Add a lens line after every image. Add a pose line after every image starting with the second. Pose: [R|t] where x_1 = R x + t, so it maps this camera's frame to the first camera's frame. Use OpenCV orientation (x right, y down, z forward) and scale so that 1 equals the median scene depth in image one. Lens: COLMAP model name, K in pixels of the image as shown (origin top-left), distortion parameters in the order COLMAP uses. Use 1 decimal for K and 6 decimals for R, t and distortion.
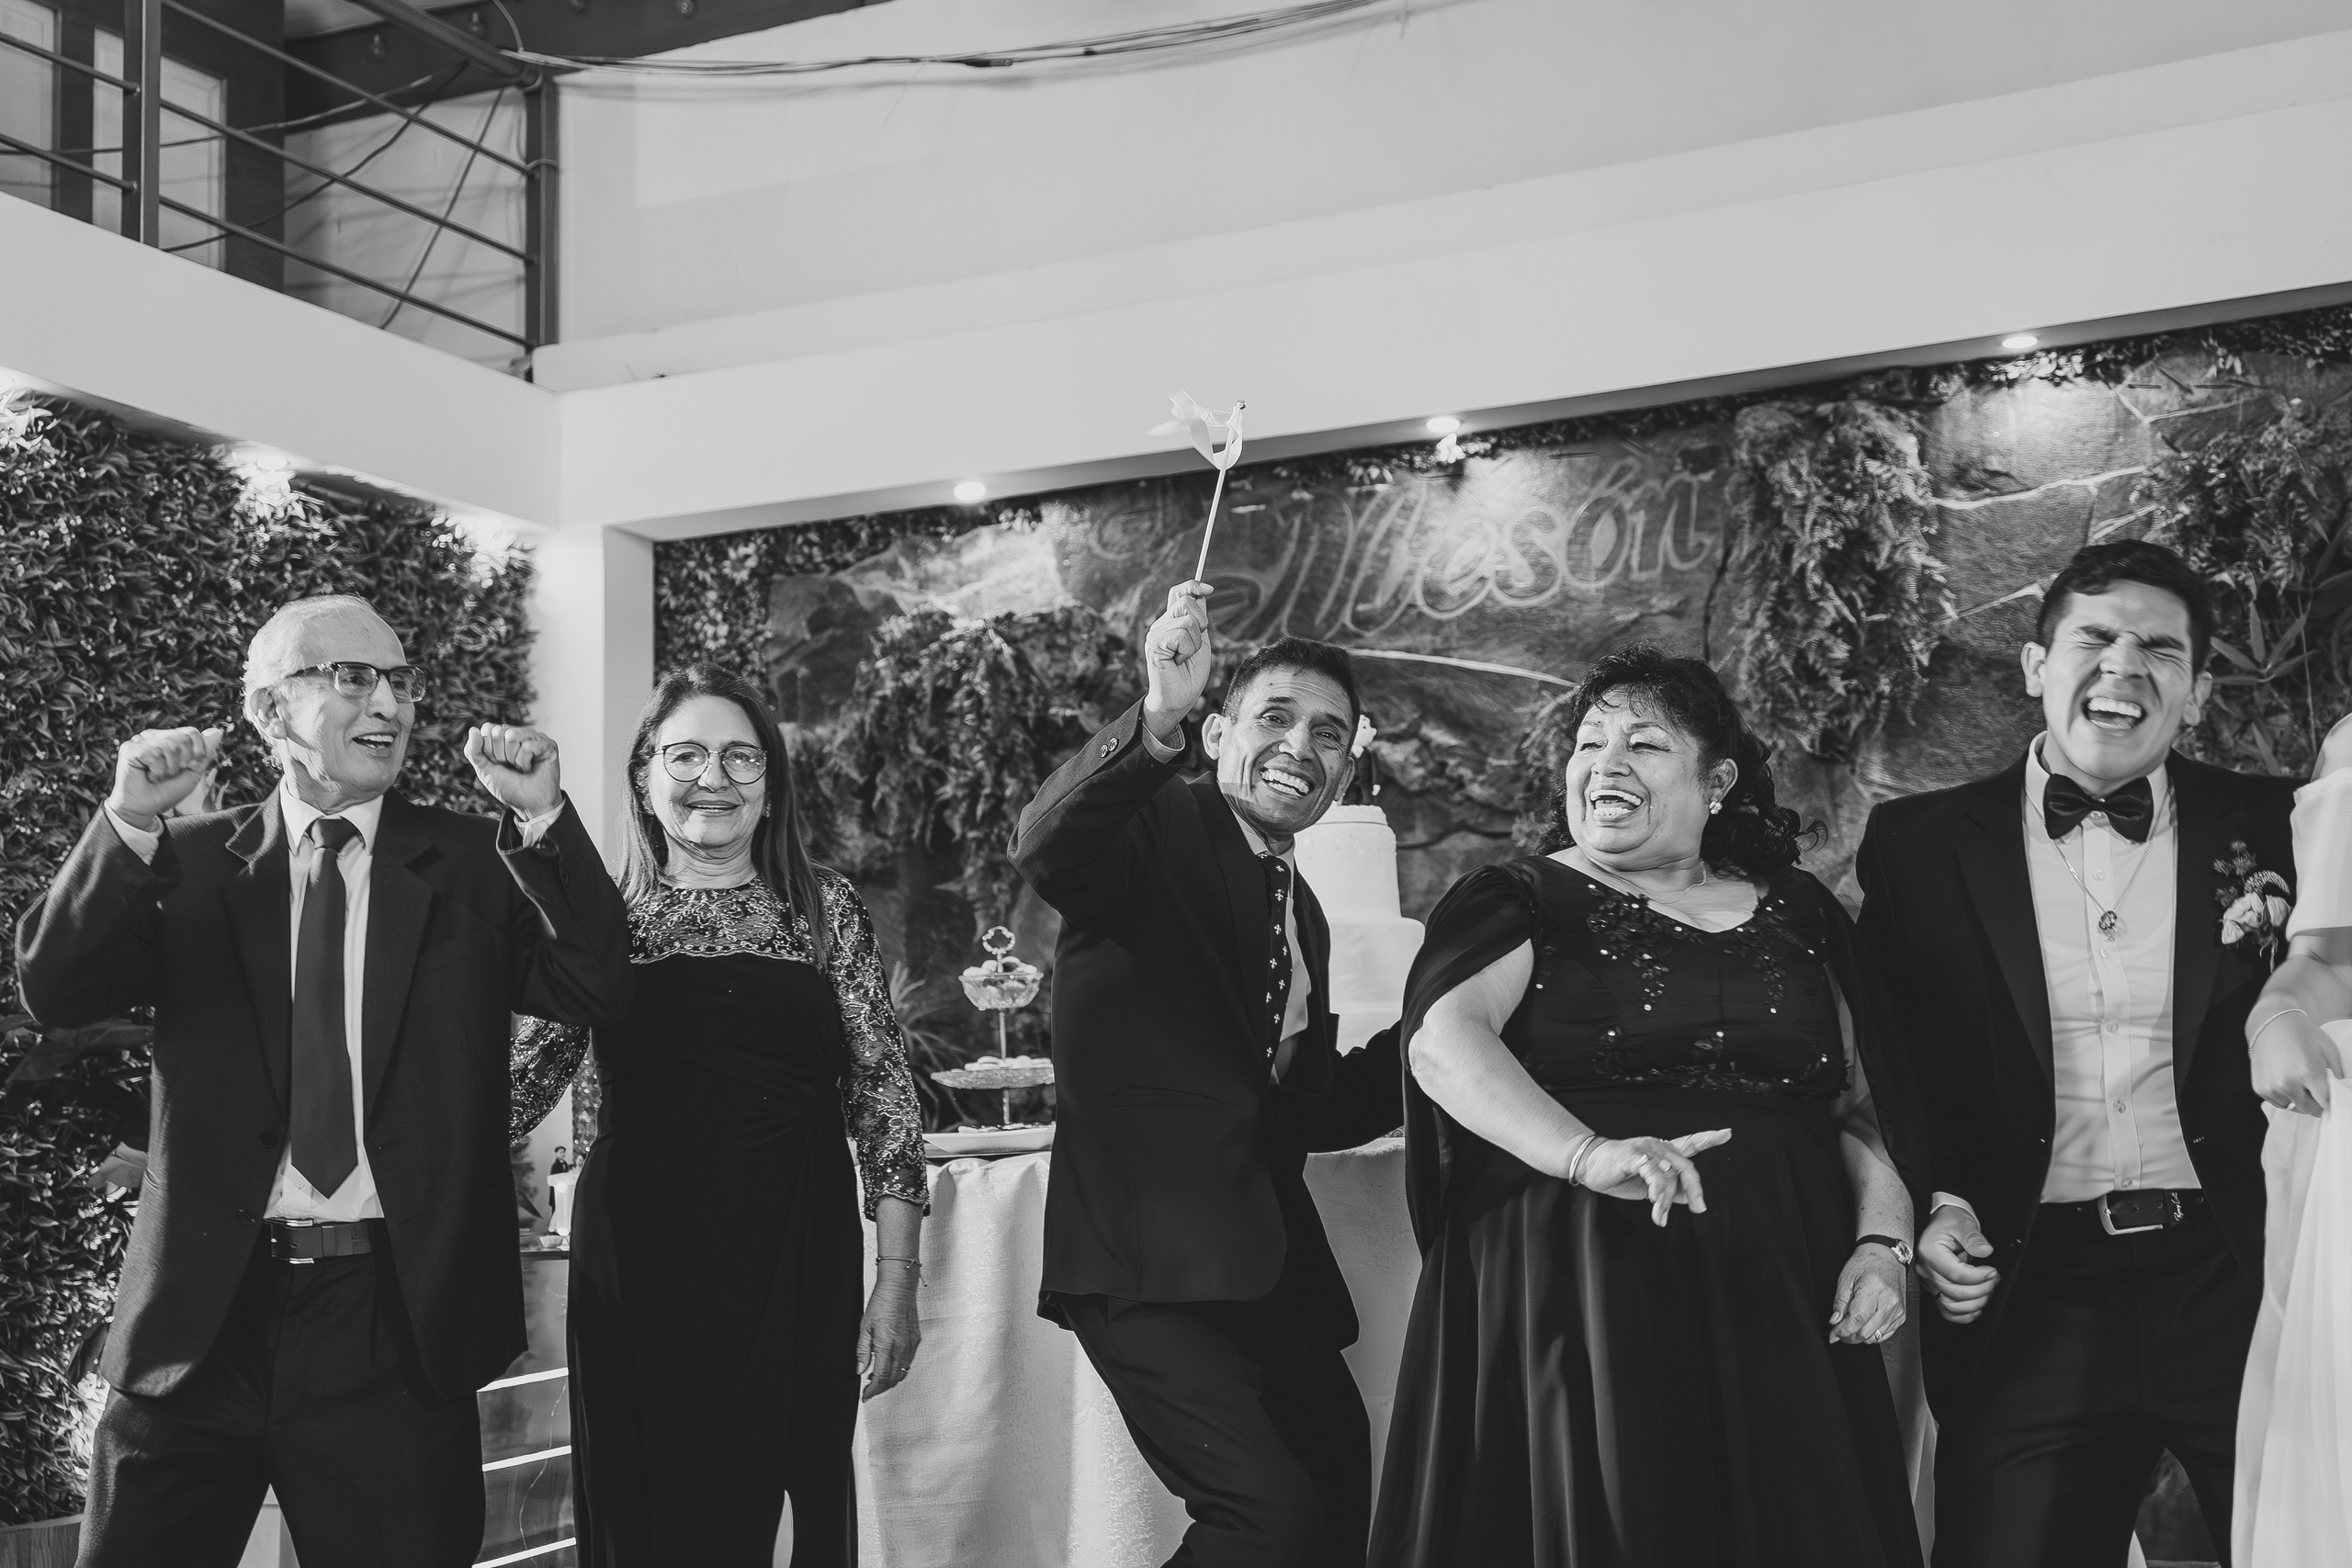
lens RADIAL K [[3319.5, 0, 1094.3], [0, 3319.5, 711.5], [0, 0, 1]] dist [0.096344, 0.000000]
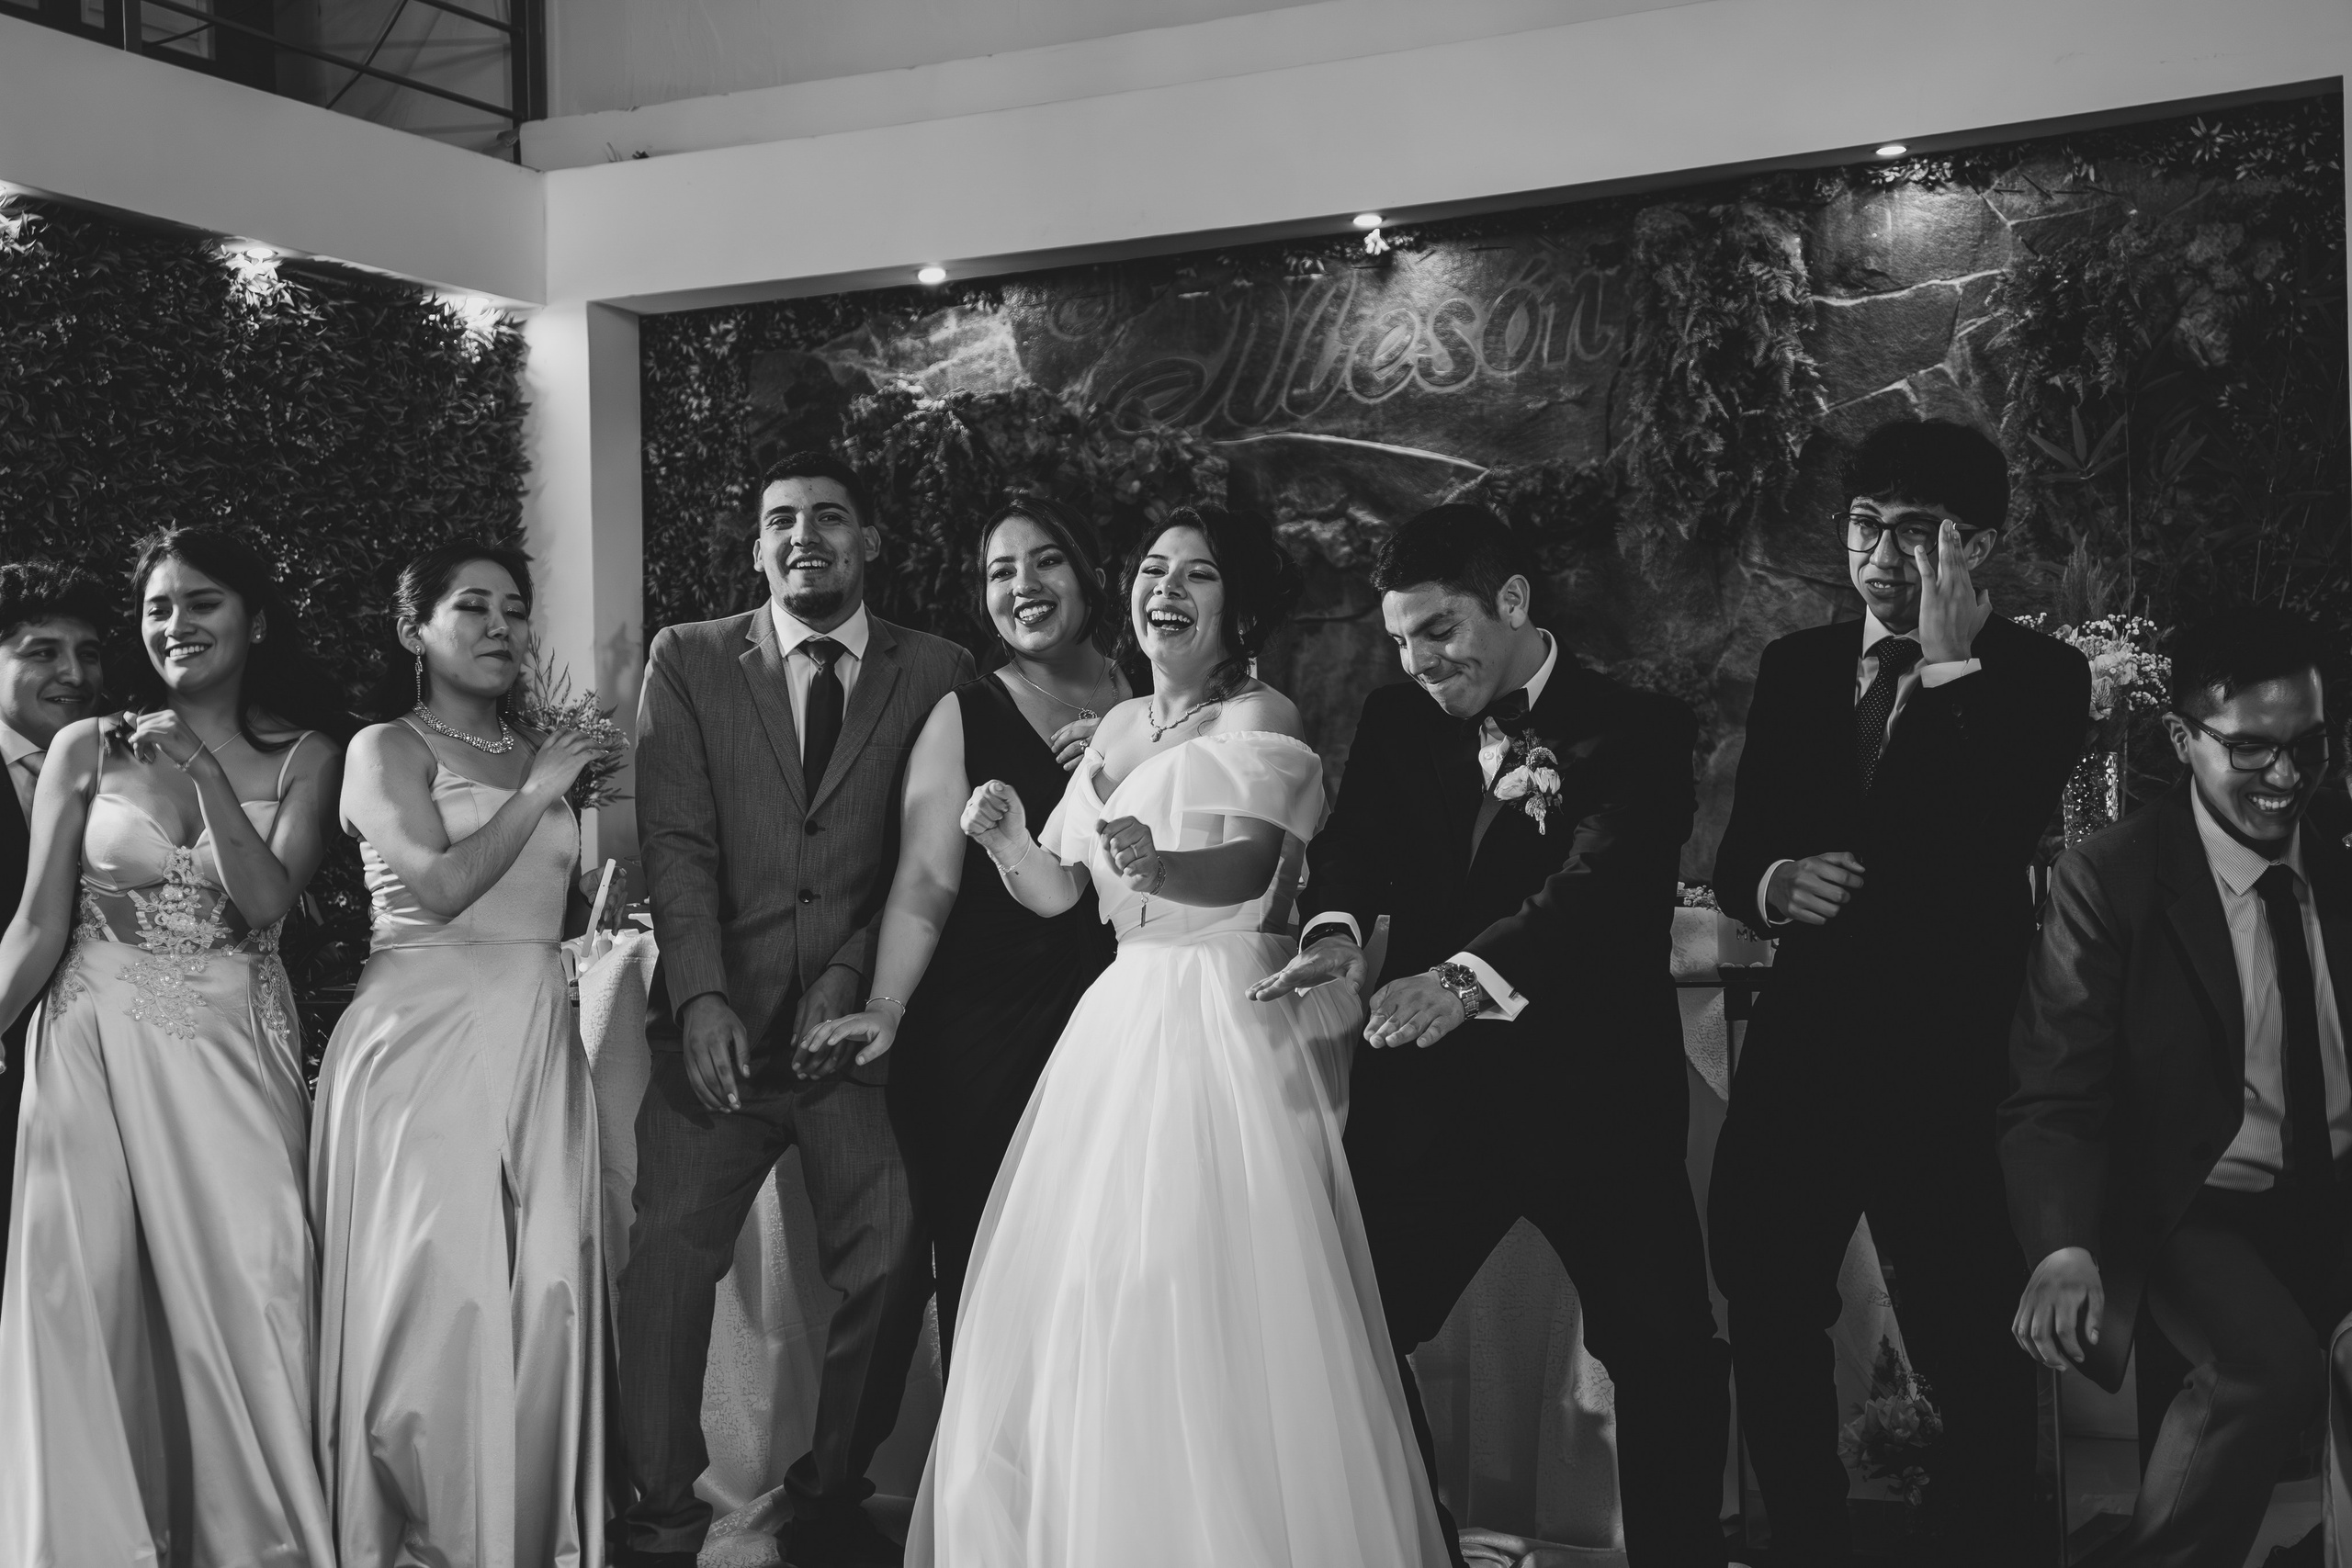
lens RADIAL K [[3626.0, 0, 1175.1], [0, 3626.0, 779.7], [0, 0, 1]] dist [0.171440, 0.000000]
pose [[0.999762, 0.000622, -0.021826, 0.069300], [0.001804, 0.993824, 0.110950, -0.038298], [0.021761, -0.110963, 0.993586, -0.168766]]
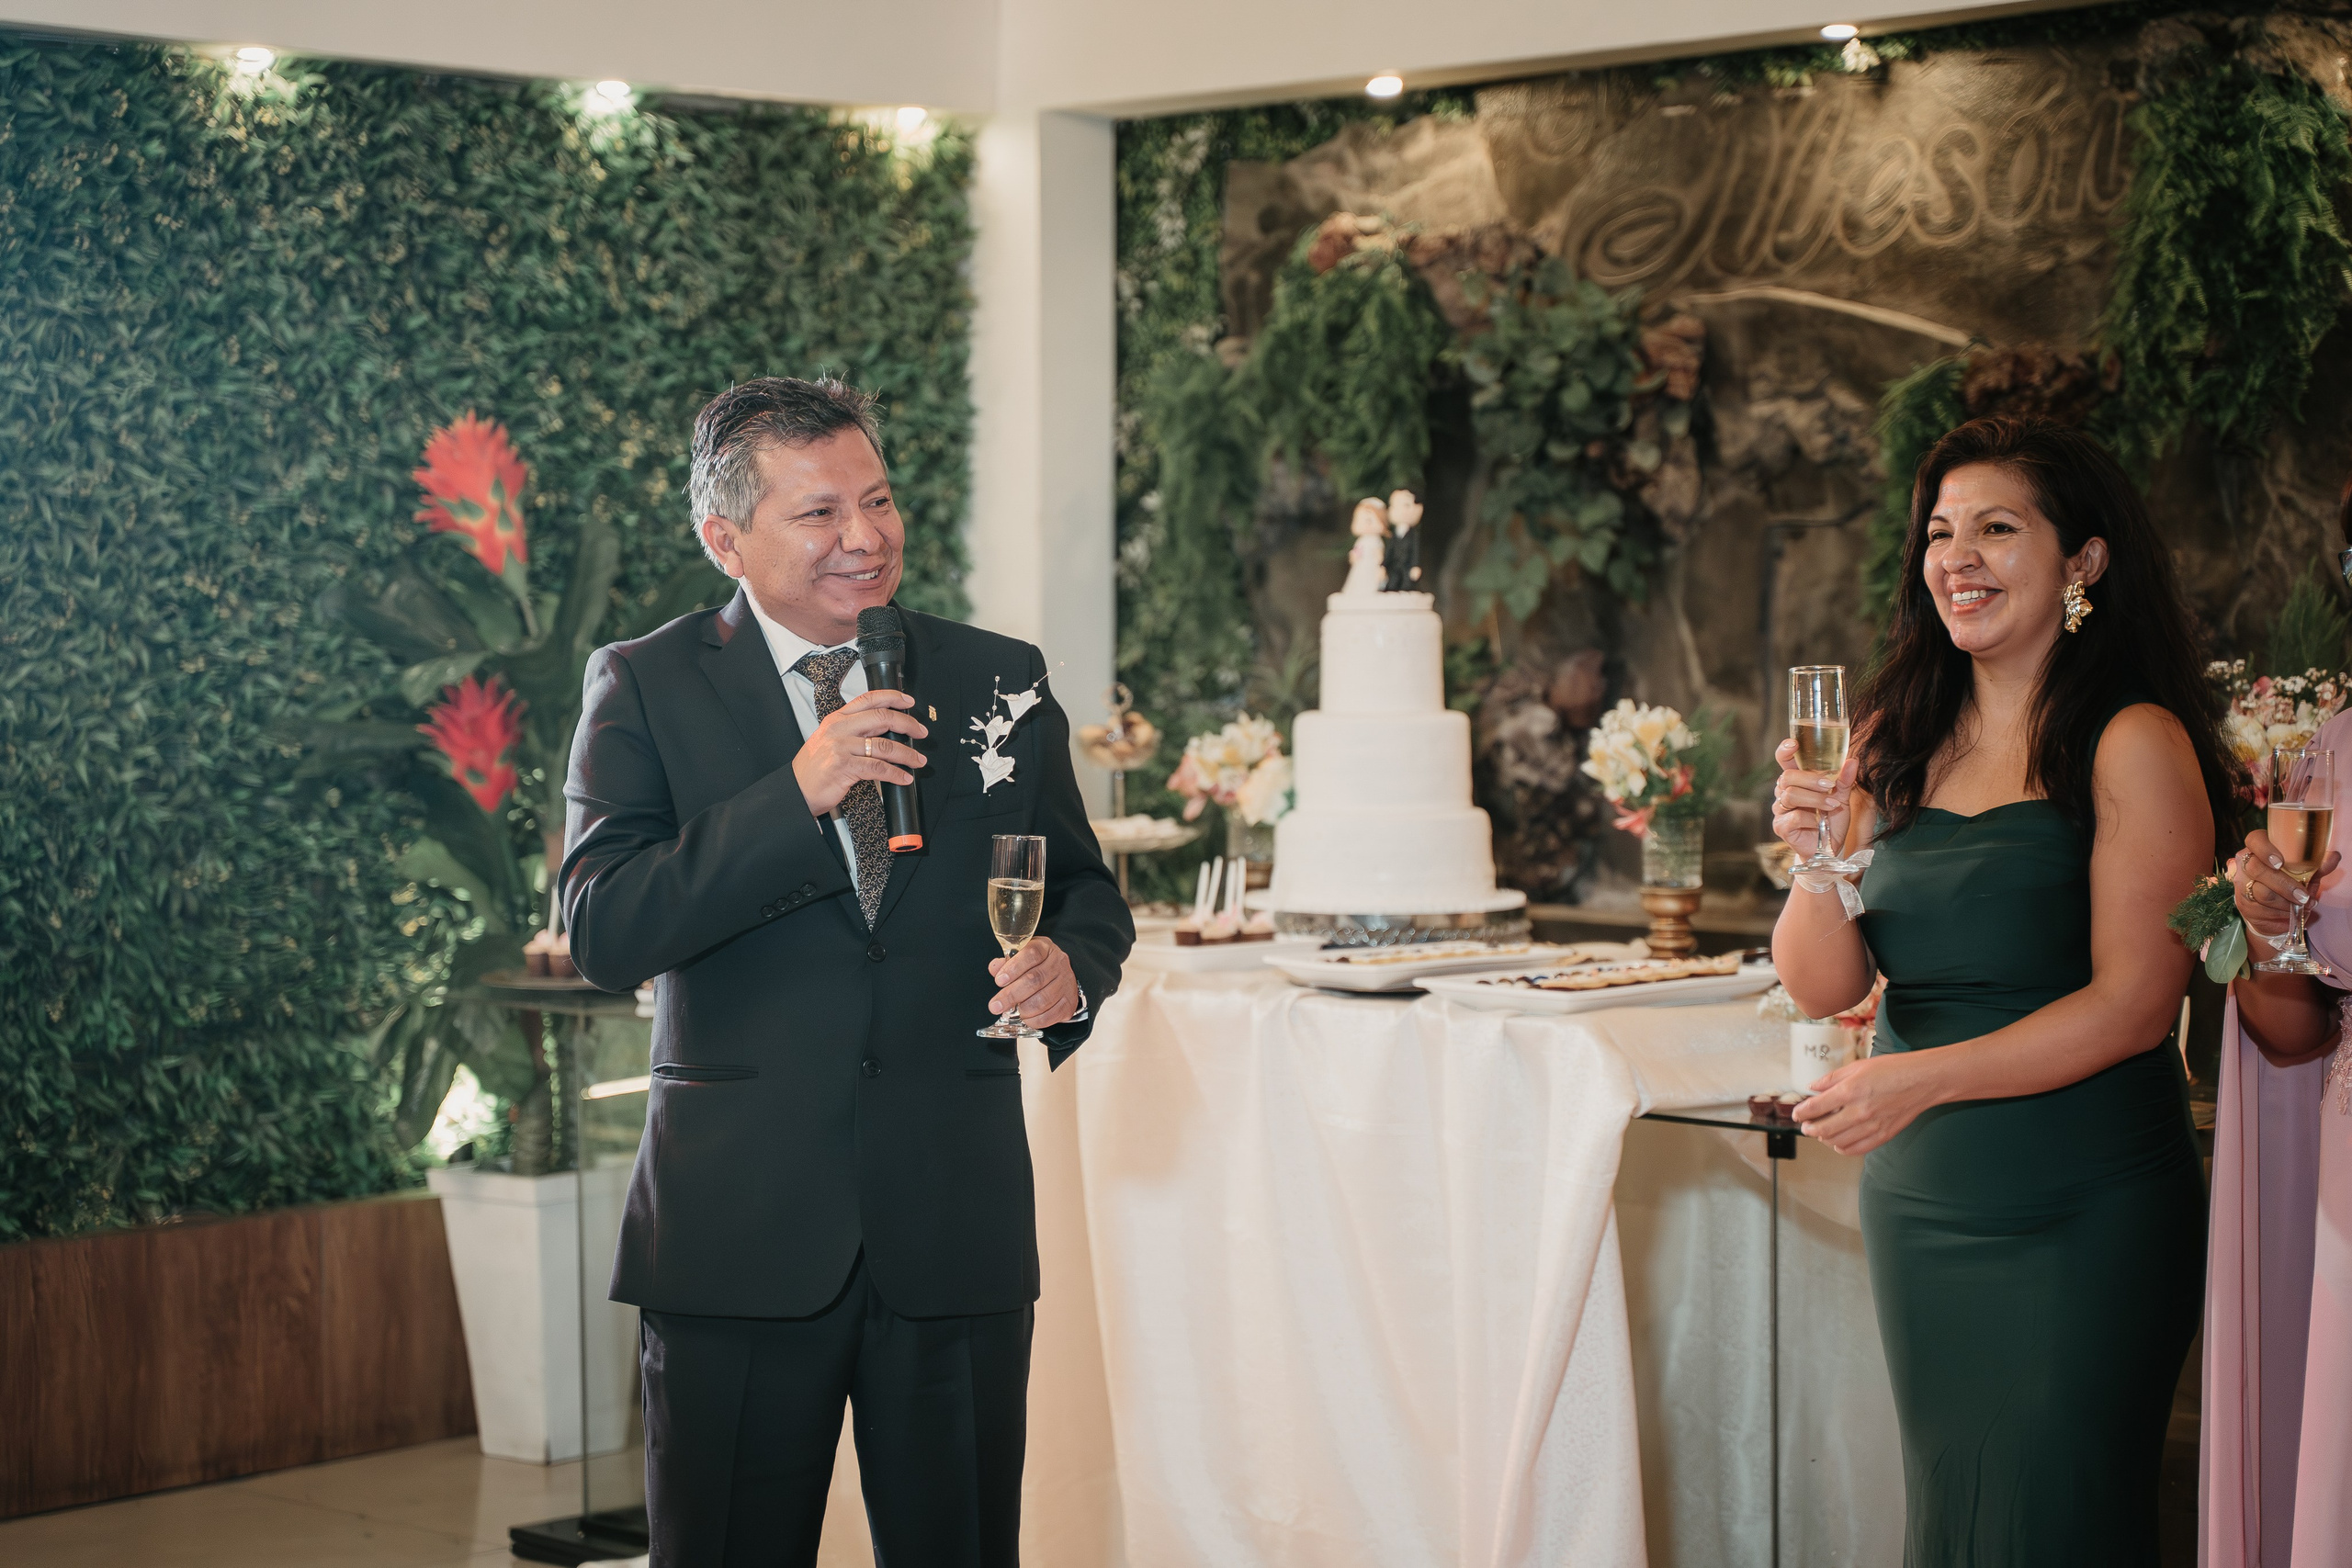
lens RADIAL K [[4714.2, 0, 1209.3], [0, 4714.2, 739.8], [0, 0, 1]] dist [0.263578, 0.000000]
pose [[0.938258, 0.033785, -0.344283, 0.375982], [0.030848, 0.983084, 0.180541, -0.132379], [0.344558, -0.180015, 0.921344, -0.192987]]
